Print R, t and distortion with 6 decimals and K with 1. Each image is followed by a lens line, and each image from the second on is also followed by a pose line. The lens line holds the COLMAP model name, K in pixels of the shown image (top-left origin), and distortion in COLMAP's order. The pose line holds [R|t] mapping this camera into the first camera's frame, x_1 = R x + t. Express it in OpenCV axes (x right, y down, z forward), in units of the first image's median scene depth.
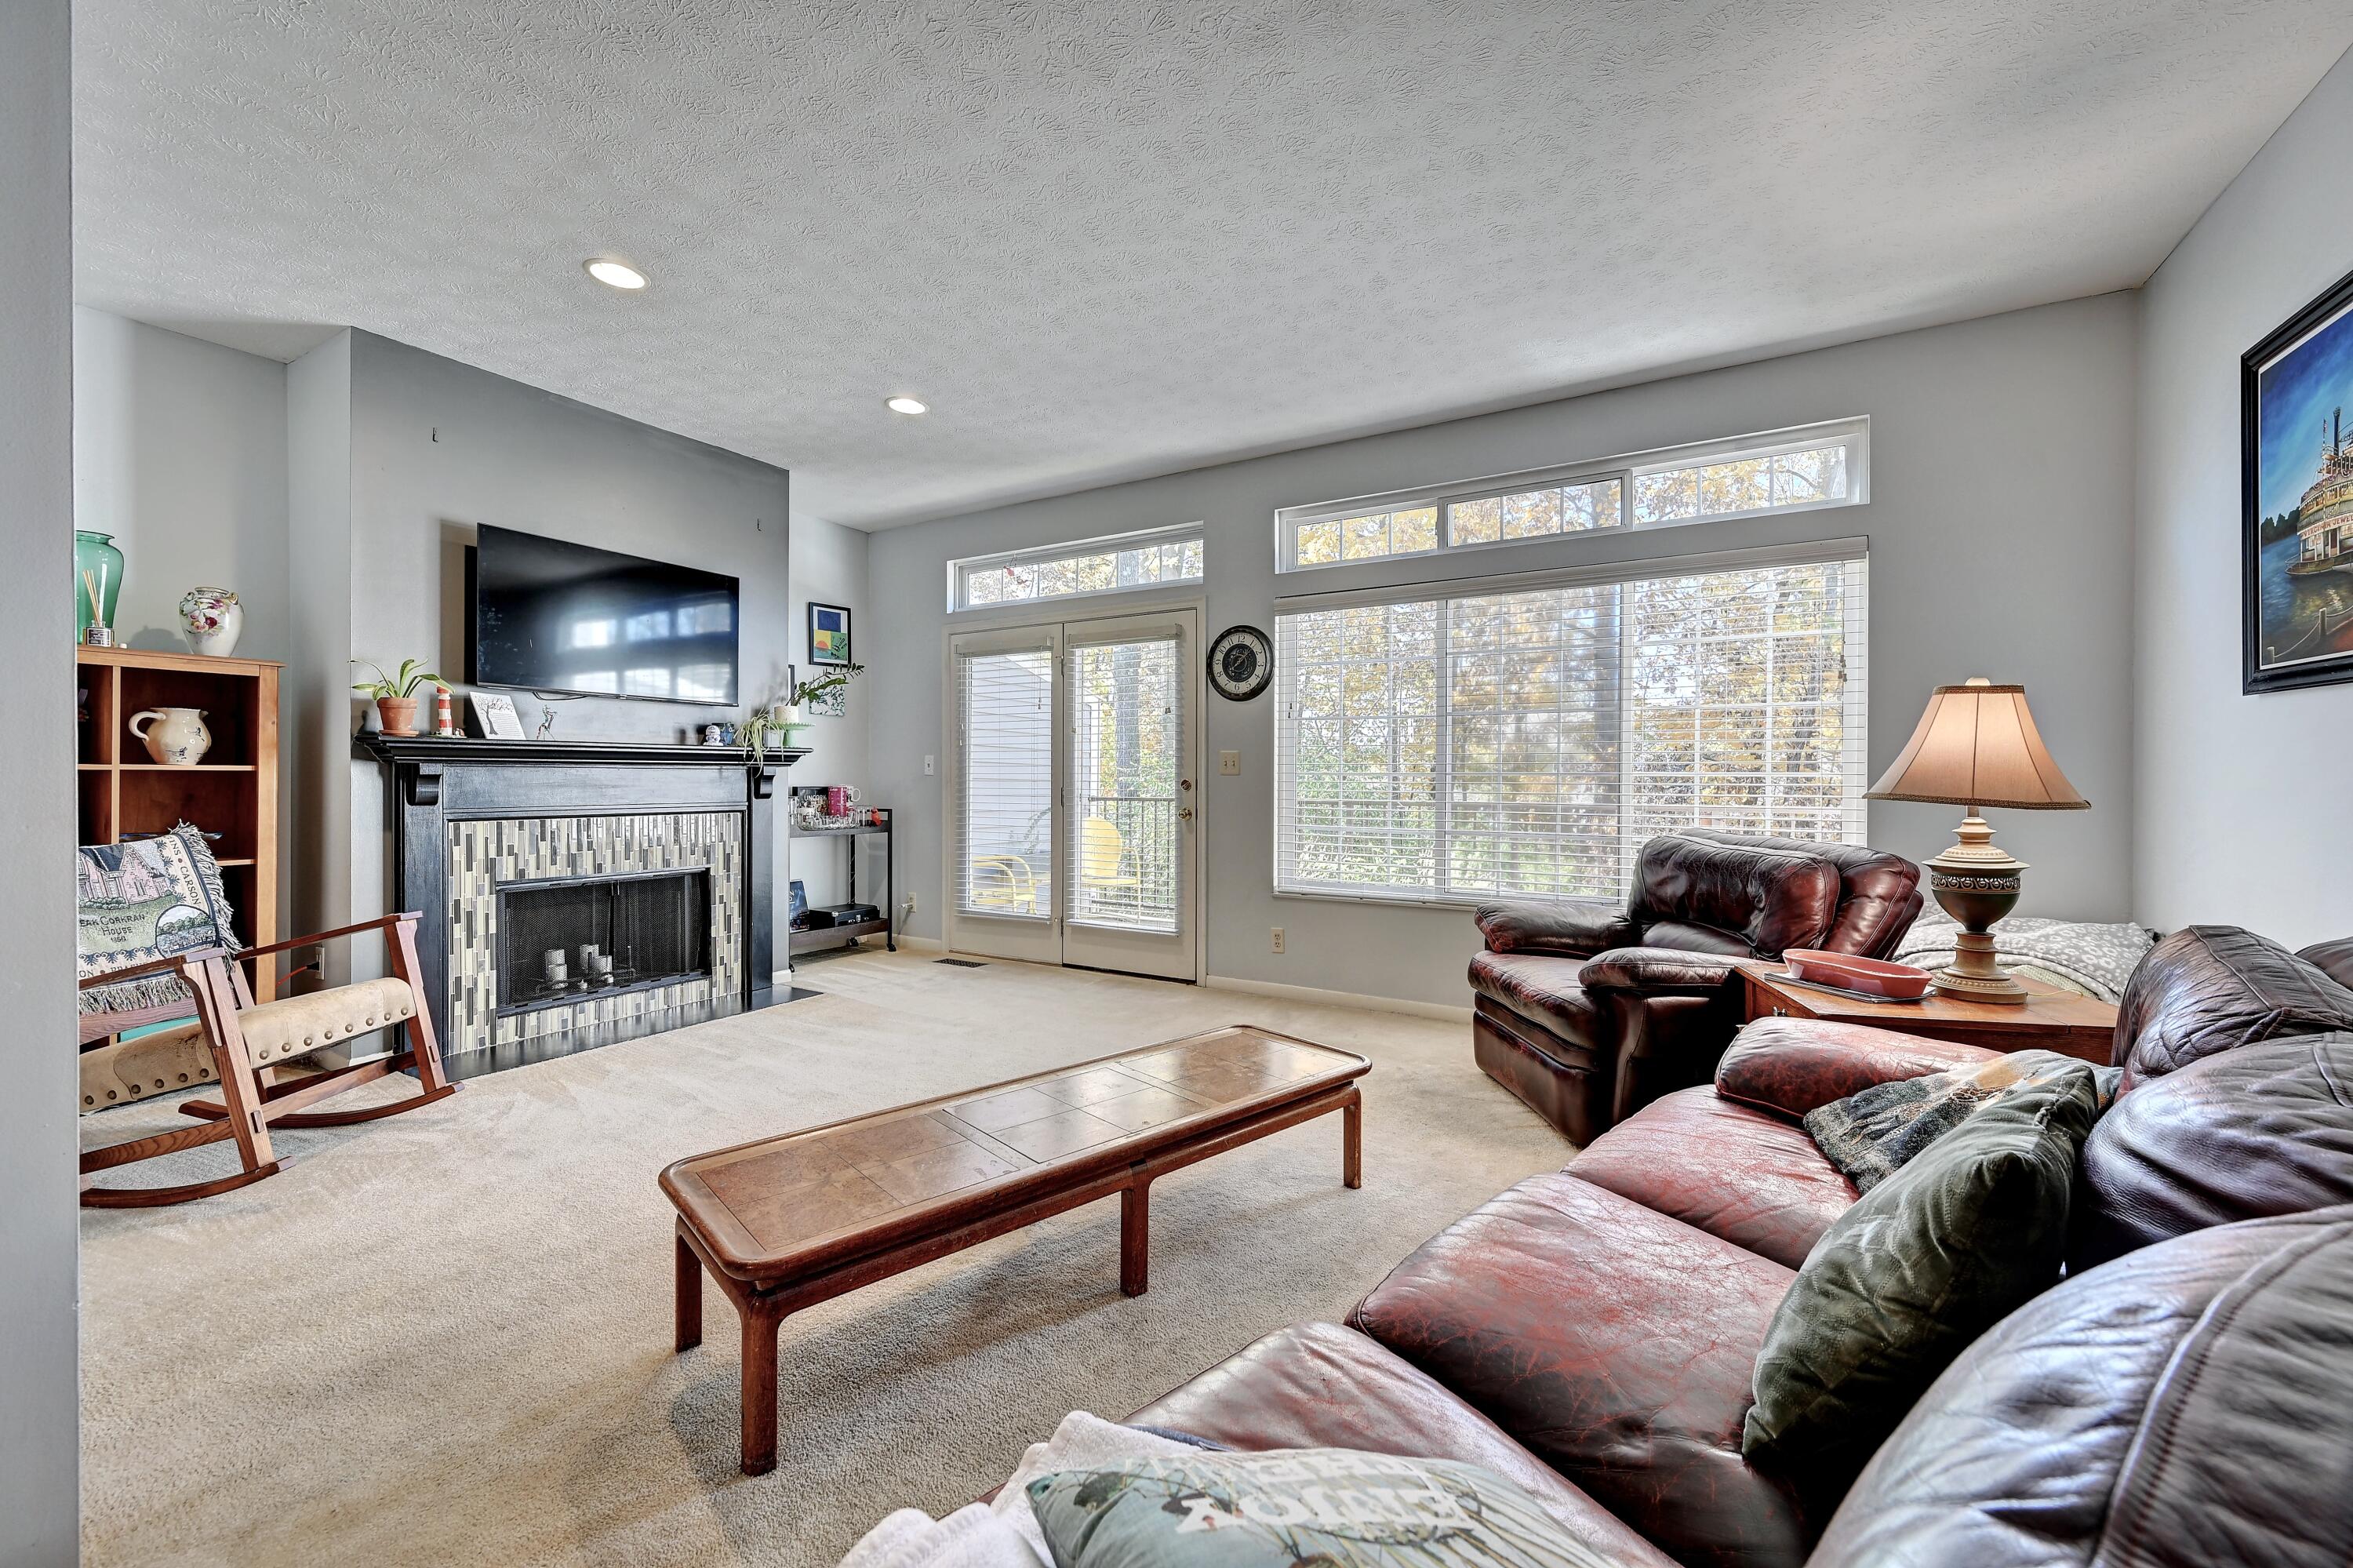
lens RADIAL K [[922.2, 0, 1176.2], [0, 922.2, 776.2], [0, 0, 1]] dist [-0.001870, 0.000226]
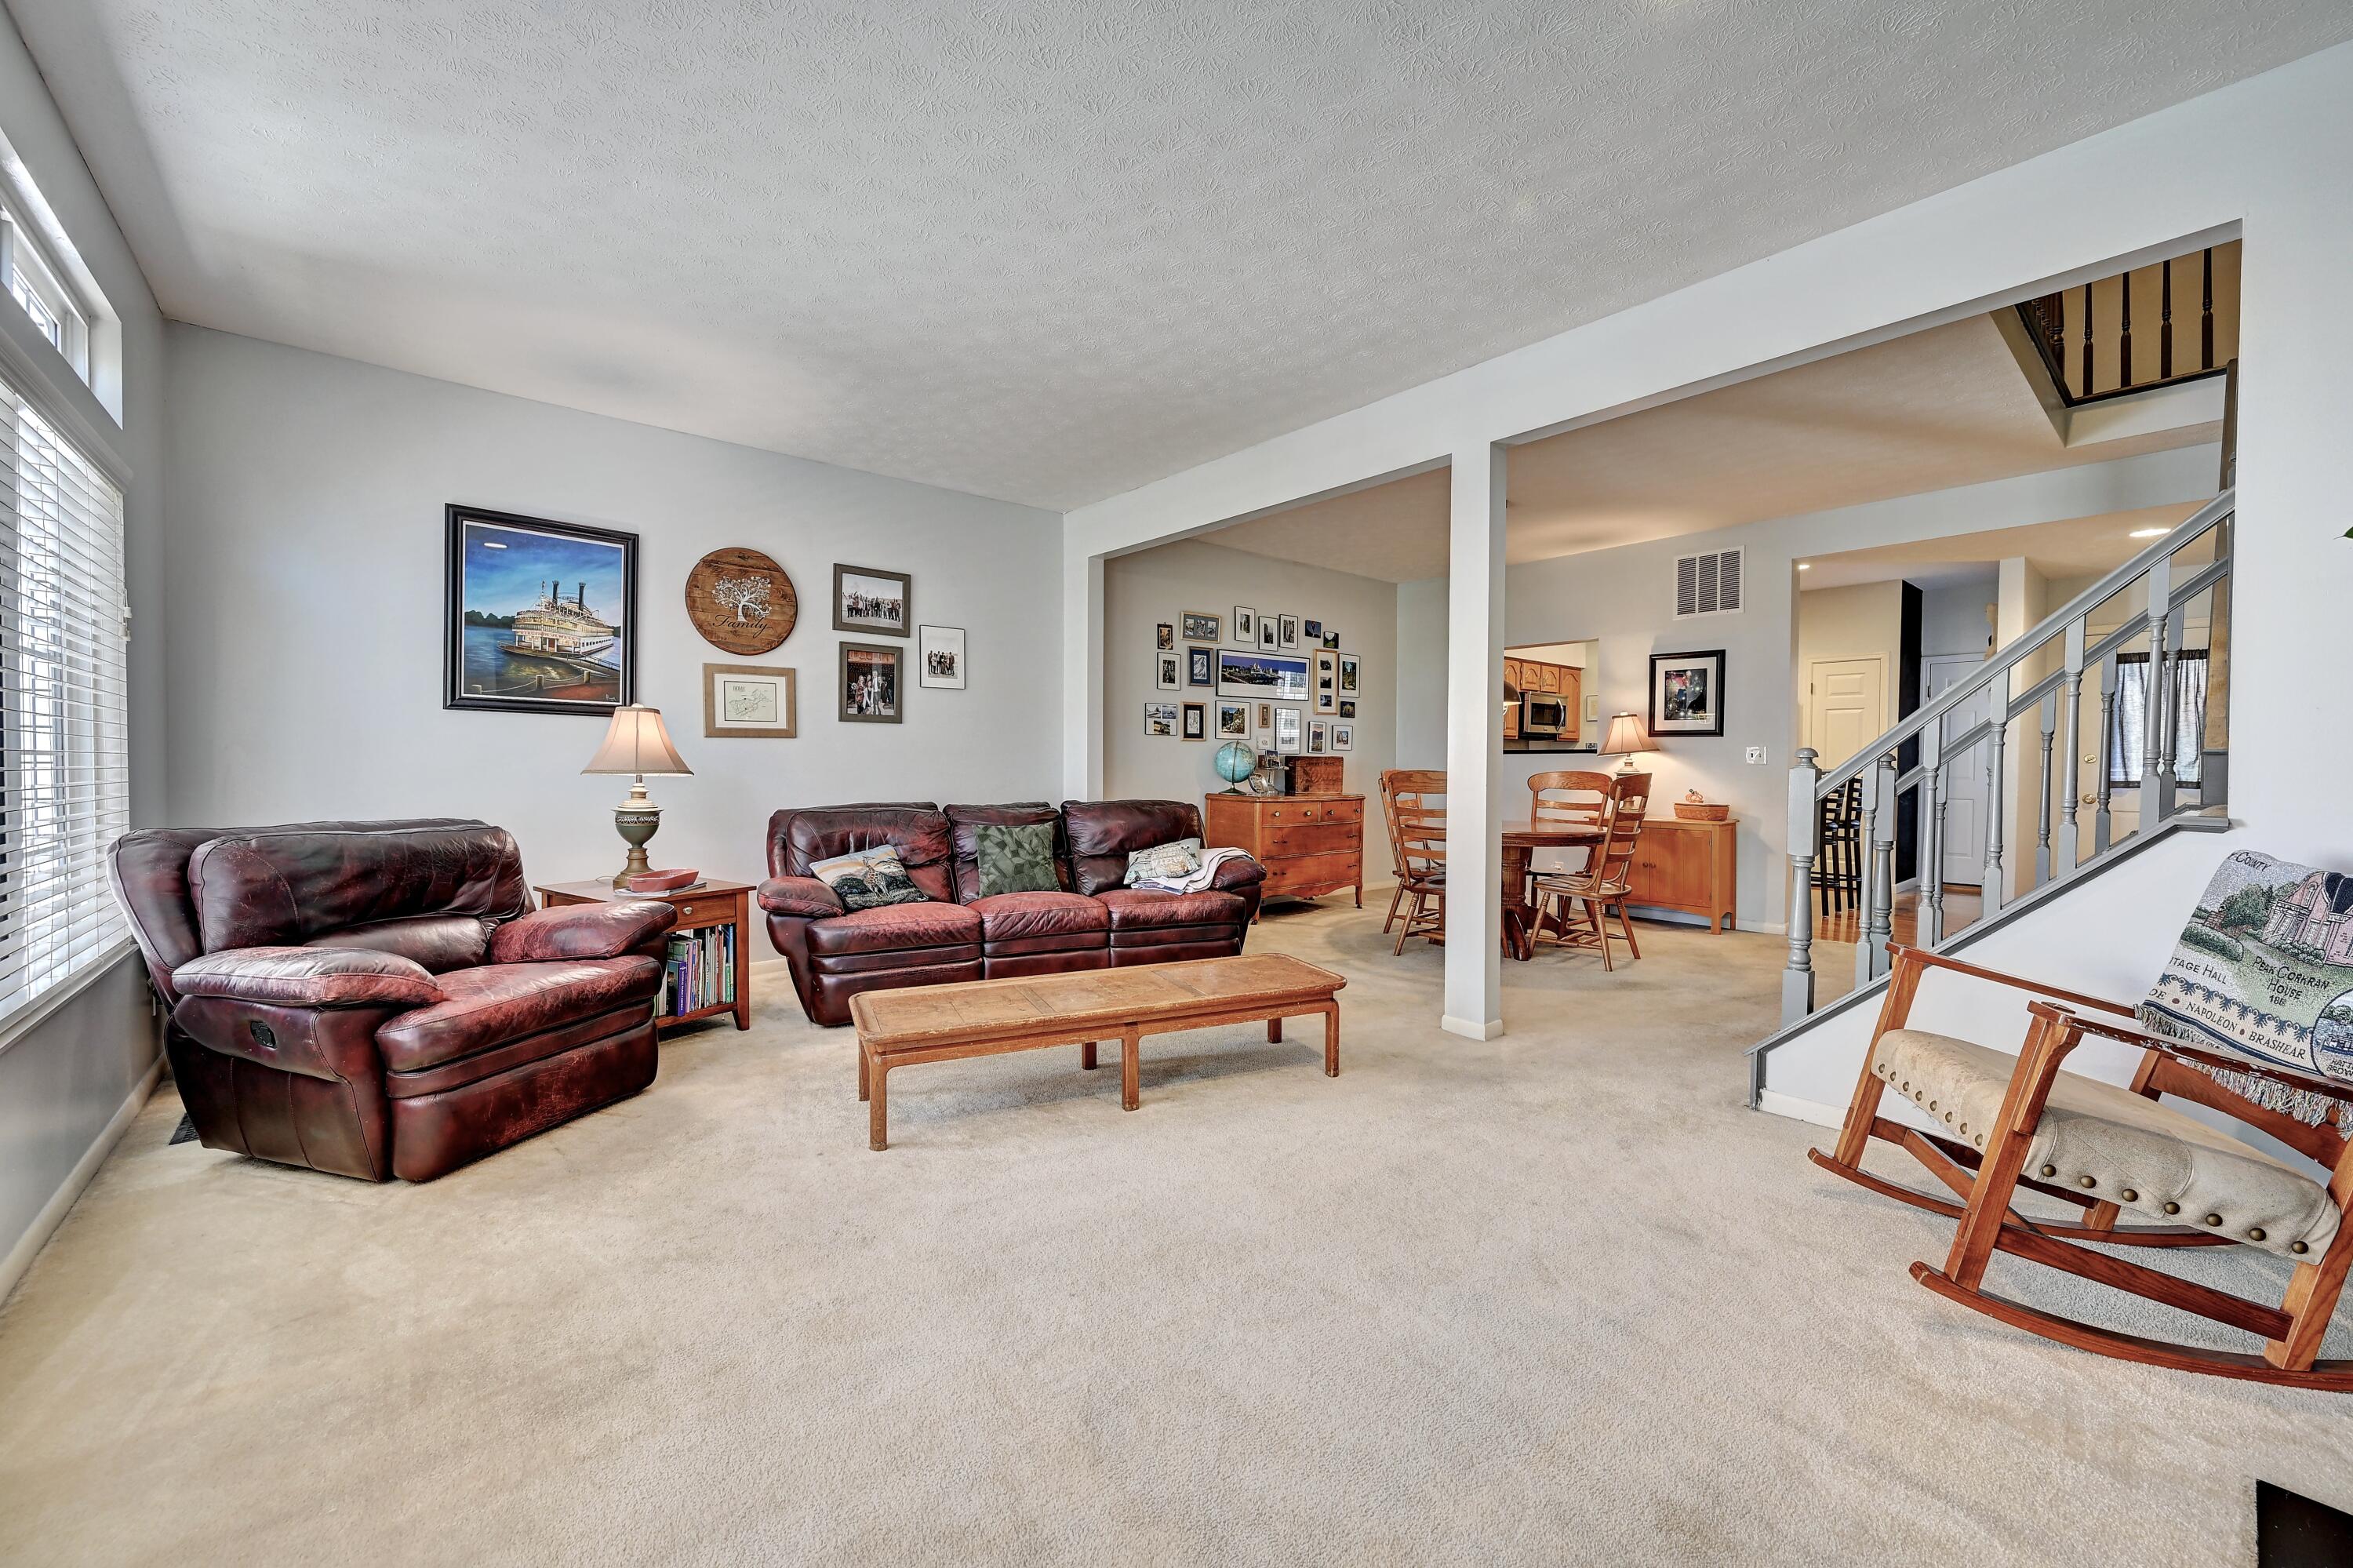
lens RADIAL K [[922.2, 0, 1179.1], [0, 922.2, 780.7], [0, 0, 1]] dist [-0.001870, 0.000226]
pose [[-0.941889, -0.013059, 0.335670, -0.637062], [-0.007406, 0.999808, 0.018115, -0.000553], [-0.335843, 0.014576, -0.941805, 2.144753]]
